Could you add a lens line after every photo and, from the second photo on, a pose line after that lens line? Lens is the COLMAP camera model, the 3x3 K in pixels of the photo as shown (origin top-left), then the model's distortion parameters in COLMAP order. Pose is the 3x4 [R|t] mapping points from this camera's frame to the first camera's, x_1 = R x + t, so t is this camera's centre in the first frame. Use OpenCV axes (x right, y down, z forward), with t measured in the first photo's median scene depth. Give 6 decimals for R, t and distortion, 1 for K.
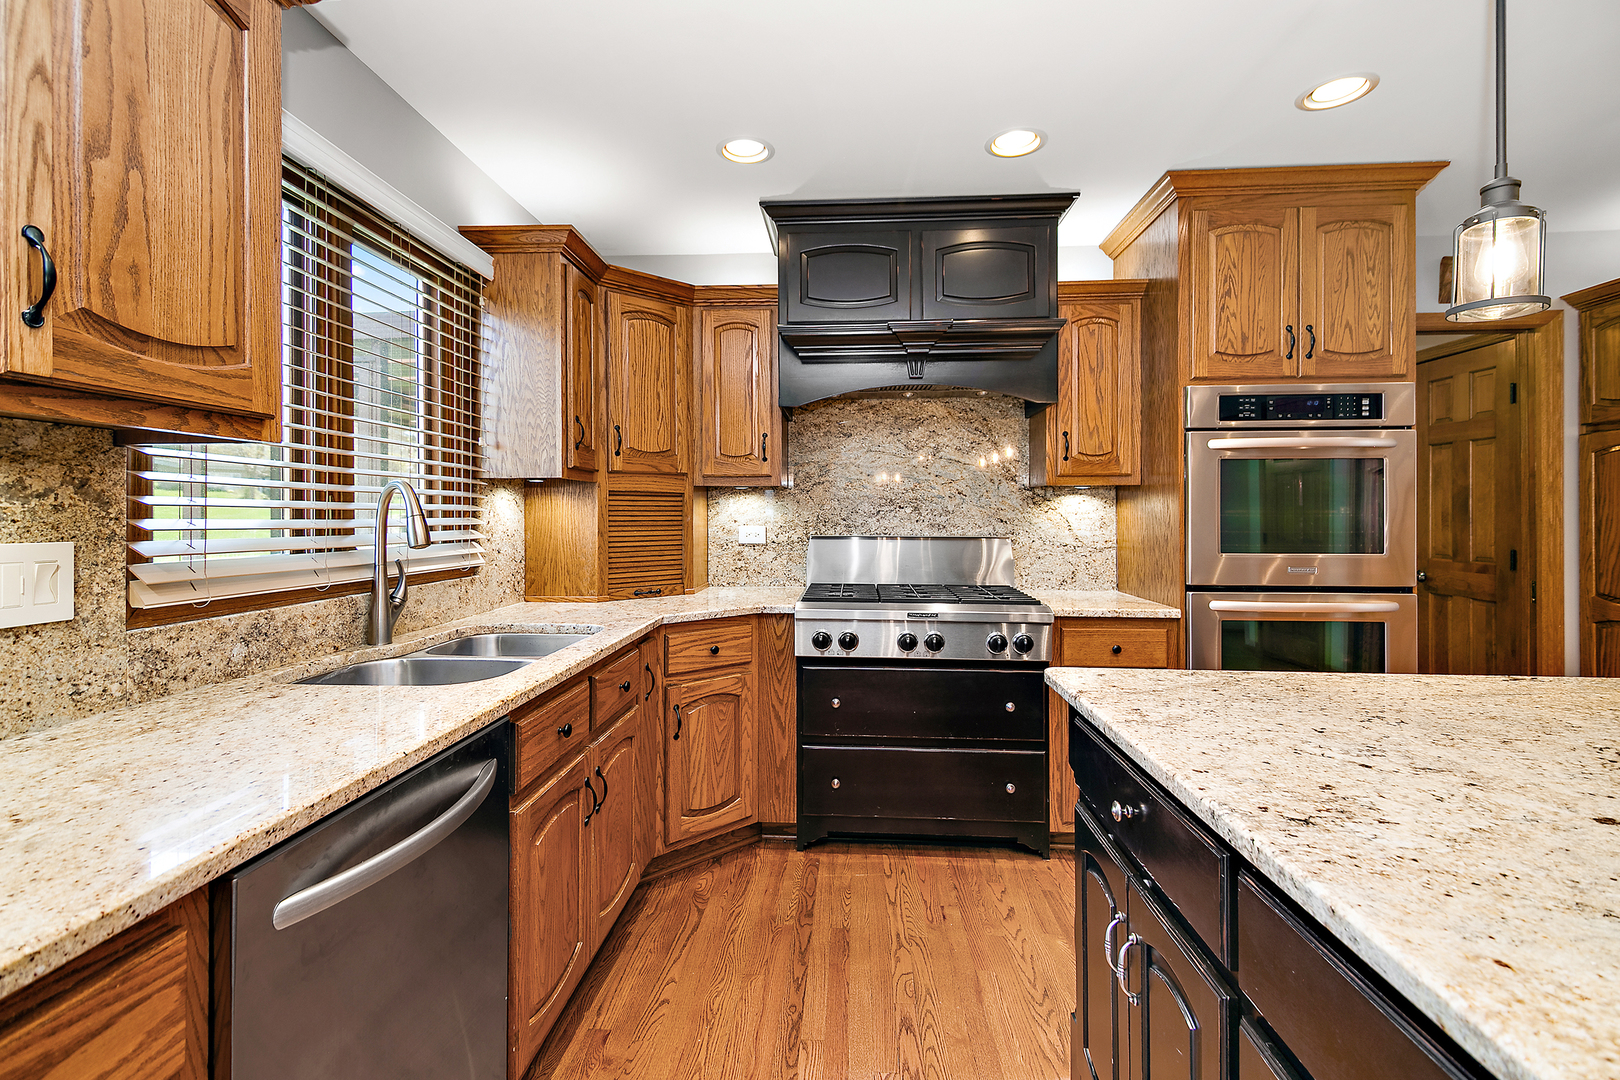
lens RADIAL K [[714.5, 0, 803.4], [0, 714.5, 512.8], [0, 0, 1]] dist [0.020748, -0.010590]
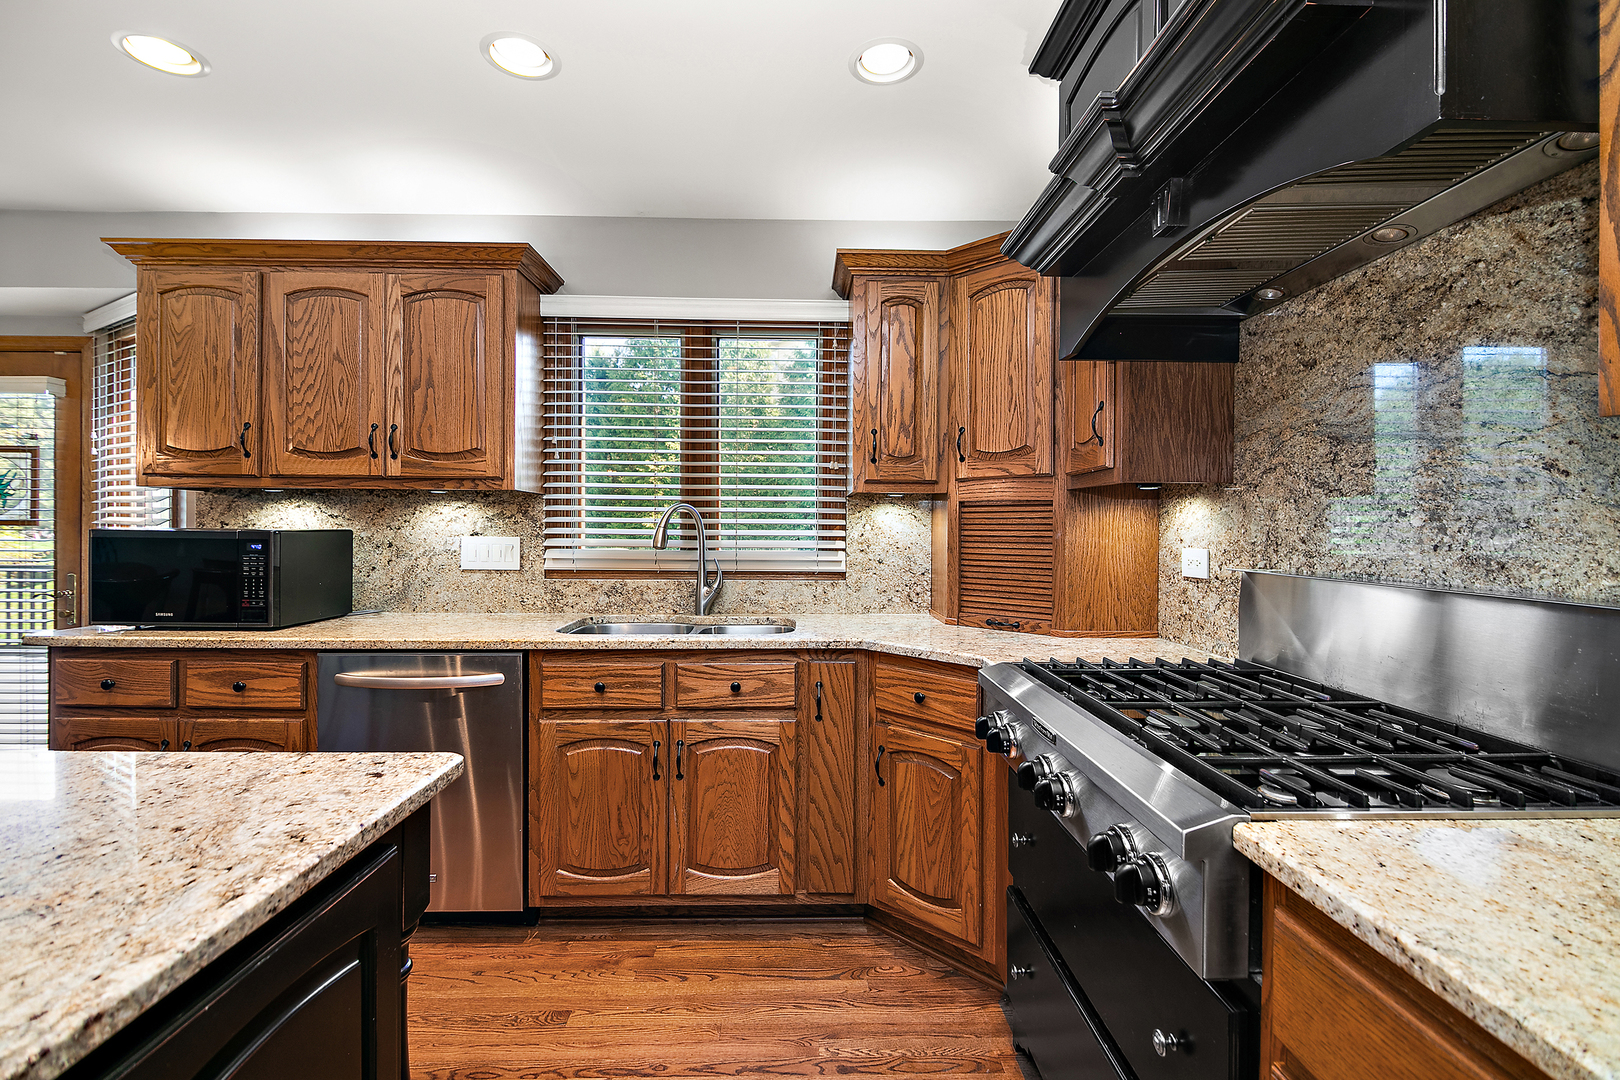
lens RADIAL K [[722.6, 0, 807.7], [0, 722.6, 532.9], [0, 0, 1]] dist [0.016928, -0.014778]
pose [[0.095078, 0.007040, -0.995445, 0.632848], [-0.004802, 0.999967, 0.006613, 0.003156], [0.995458, 0.004152, 0.095109, 0.757033]]
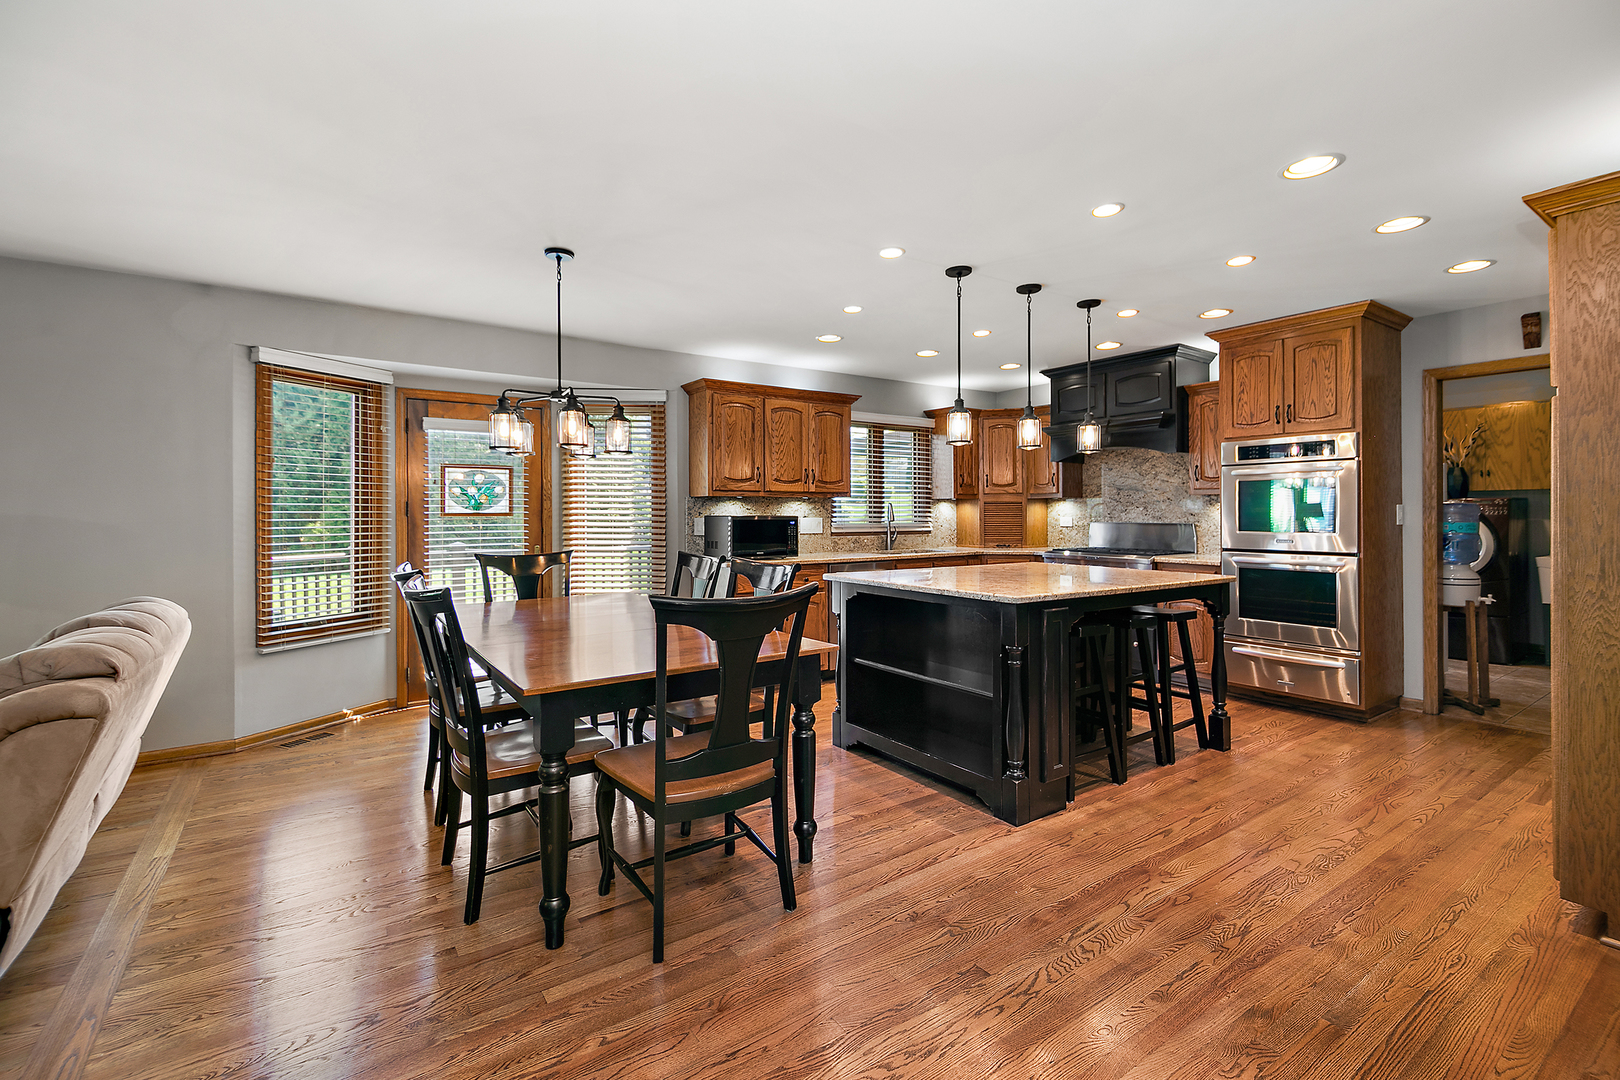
lens RADIAL K [[714.5, 0, 803.4], [0, 714.5, 512.8], [0, 0, 1]] dist [0.020748, -0.010590]
pose [[0.620694, -0.003151, -0.784046, 1.282134], [0.006559, 0.999978, 0.001174, -0.001365], [0.784025, -0.005871, 0.620701, -1.000591]]
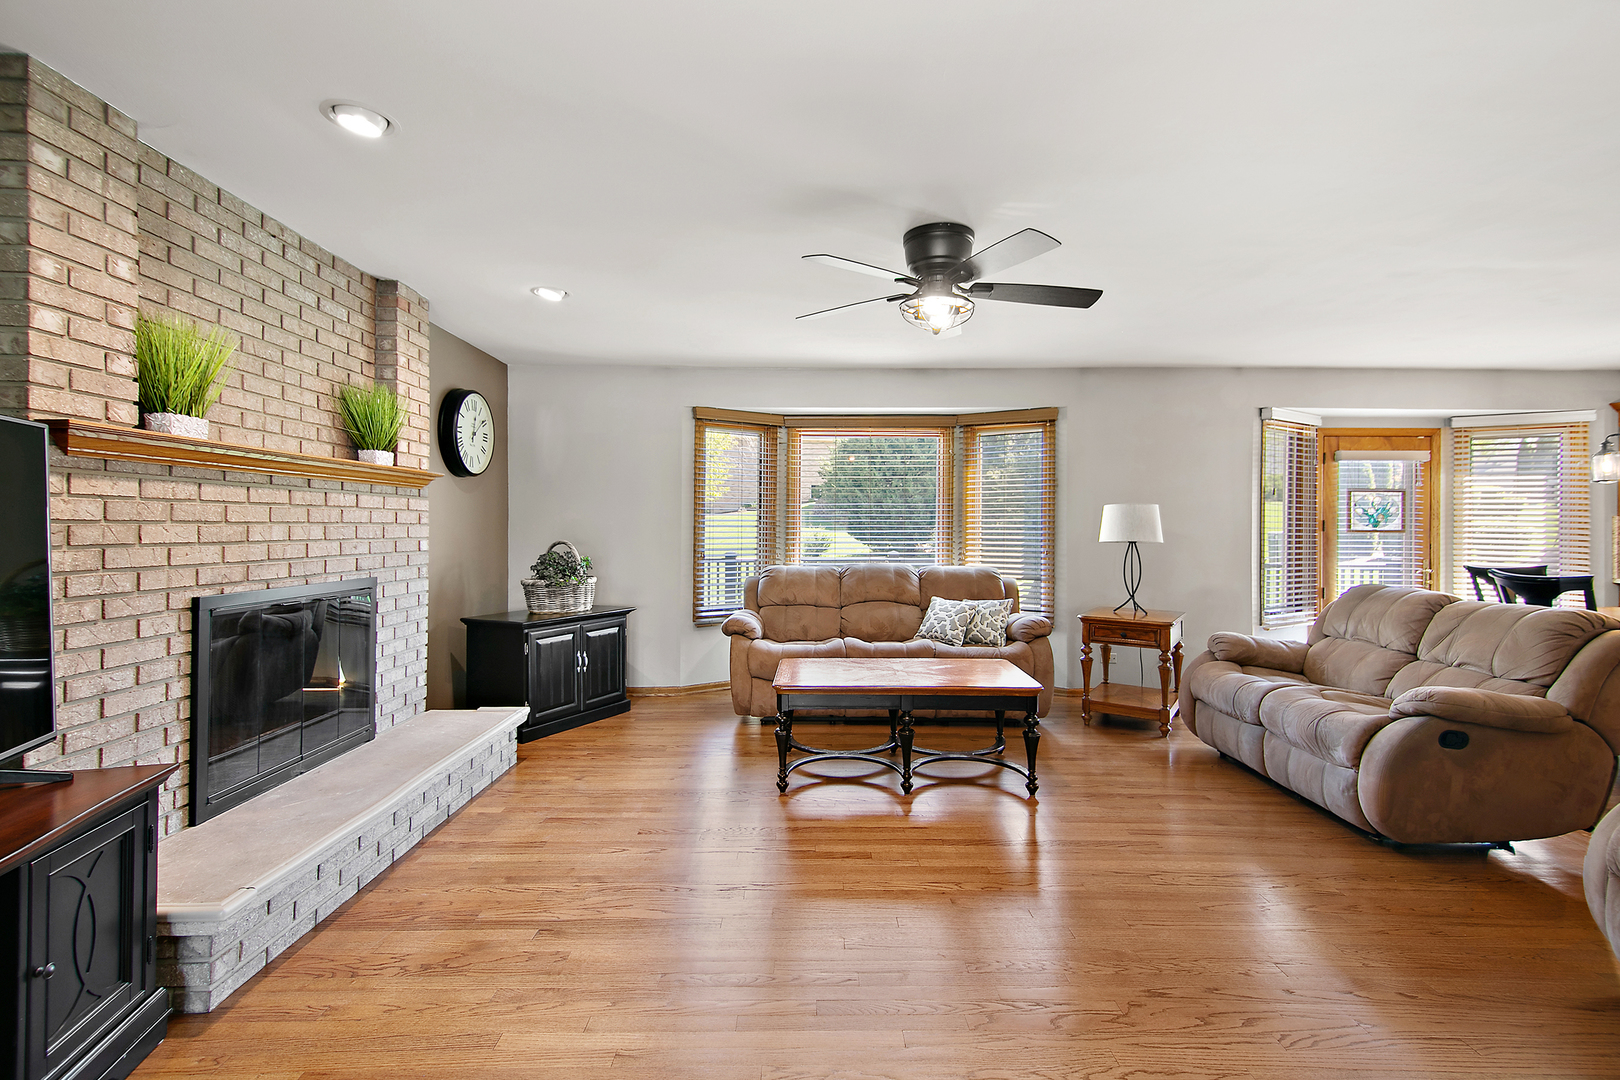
lens RADIAL K [[721.5, 0, 806.0], [0, 721.5, 527.8], [0, 0, 1]] dist [0.043355, -0.014431]
pose [[0.074183, -0.001315, -0.997244, 1.395826], [-0.006079, 0.999980, -0.001771, 0.003930], [0.997226, 0.006193, 0.074174, -2.396875]]
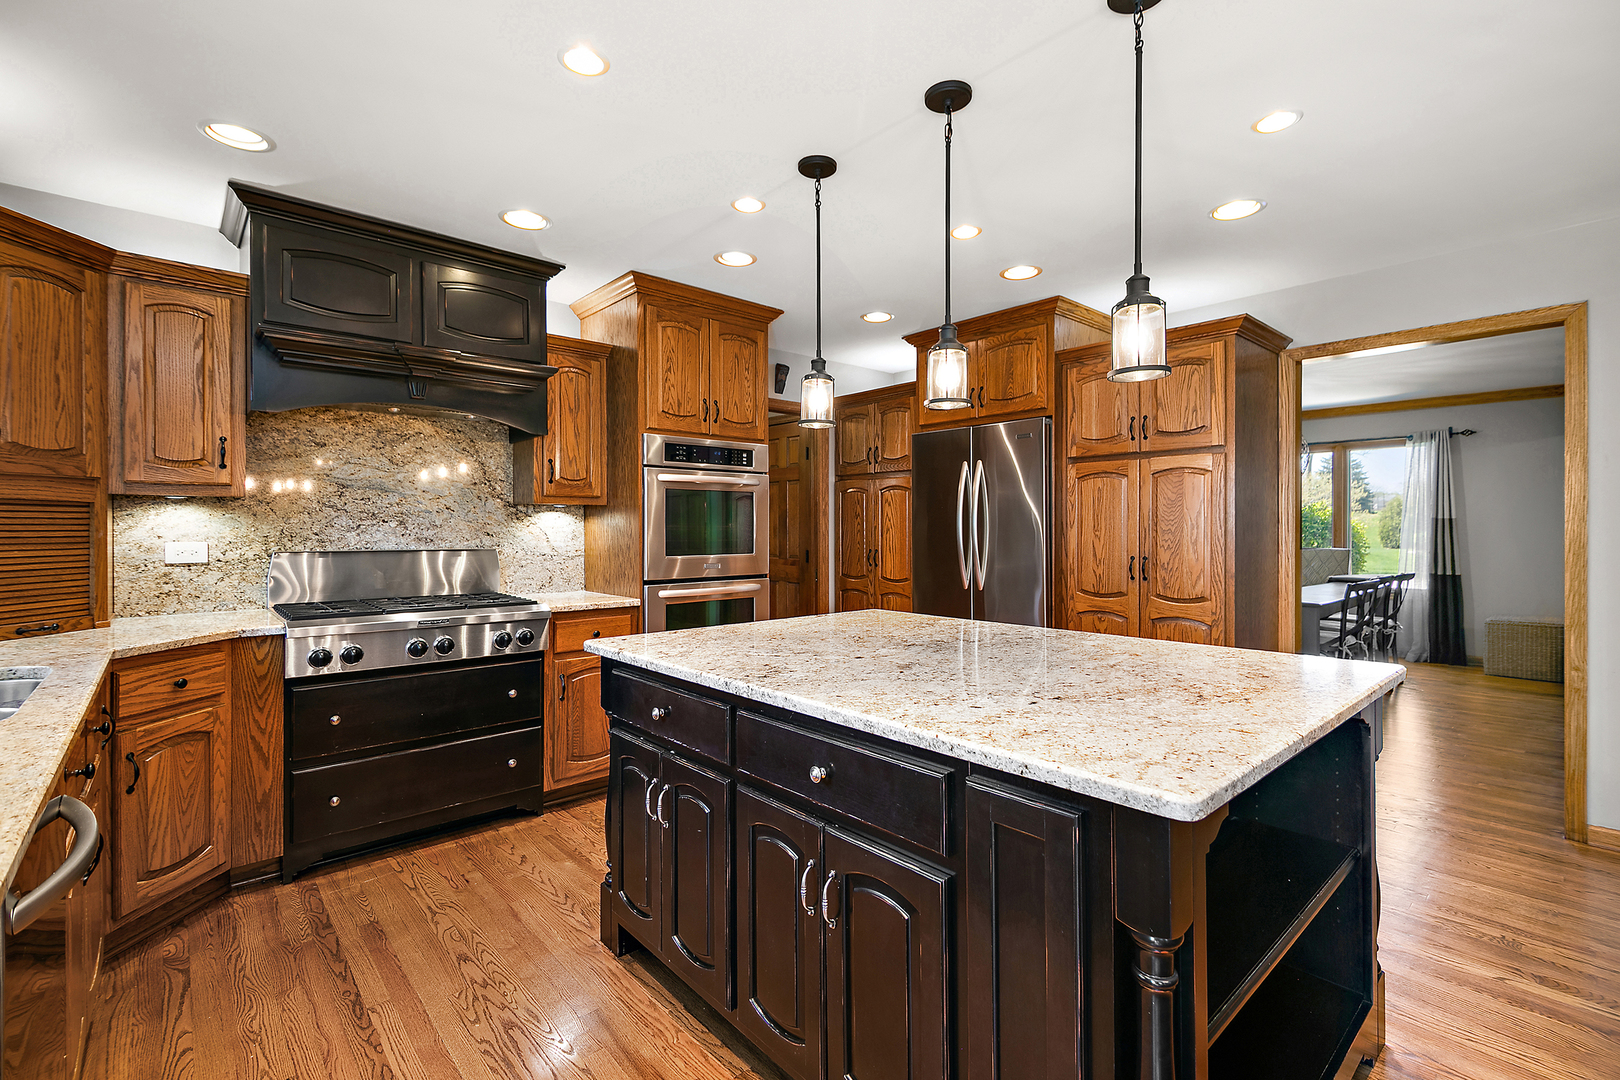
lens RADIAL K [[717.3, 0, 808.4], [0, 717.3, 528.2], [0, 0, 1]] dist [0.019594, -0.013256]
pose [[0.699730, -0.001005, 0.714406, -0.207482], [-0.000639, 0.999998, 0.002033, -0.000855], [-0.714407, -0.001879, 0.699728, -0.160365]]
